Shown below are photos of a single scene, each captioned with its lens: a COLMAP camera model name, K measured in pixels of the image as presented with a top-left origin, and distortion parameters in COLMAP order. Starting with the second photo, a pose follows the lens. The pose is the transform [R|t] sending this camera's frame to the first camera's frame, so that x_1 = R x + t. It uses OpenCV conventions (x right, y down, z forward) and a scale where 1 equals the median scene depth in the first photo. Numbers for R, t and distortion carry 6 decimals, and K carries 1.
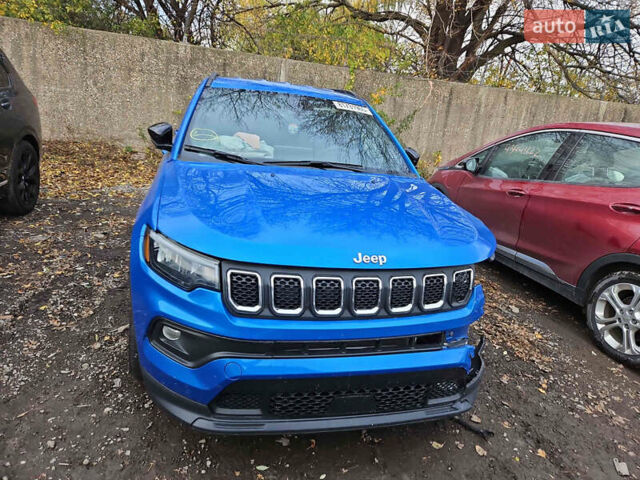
lens RADIAL K [[403.8, 0, 320.0], [0, 403.8, 240.0], [0, 0, 1]] dist [0.002333, -0.004255]
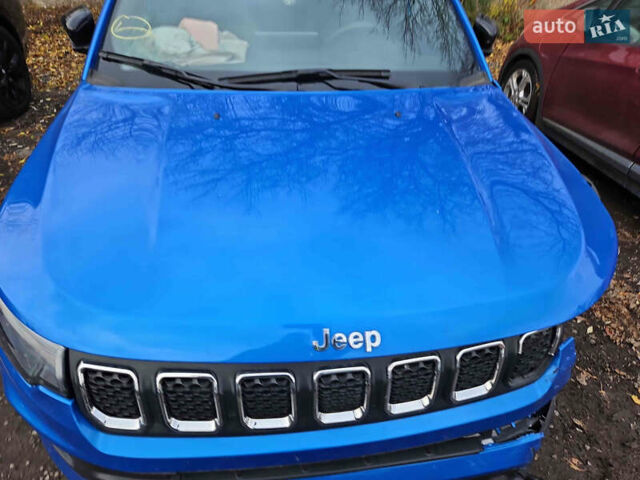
lens RADIAL K [[403.8, 0, 320.0], [0, 403.8, 240.0], [0, 0, 1]] dist [0.002333, -0.004255]
pose [[0.987097, 0.025951, -0.158006, 0.107768], [0.029024, 0.941436, 0.335941, -0.156175], [0.157470, -0.336192, 0.928535, 0.363691]]
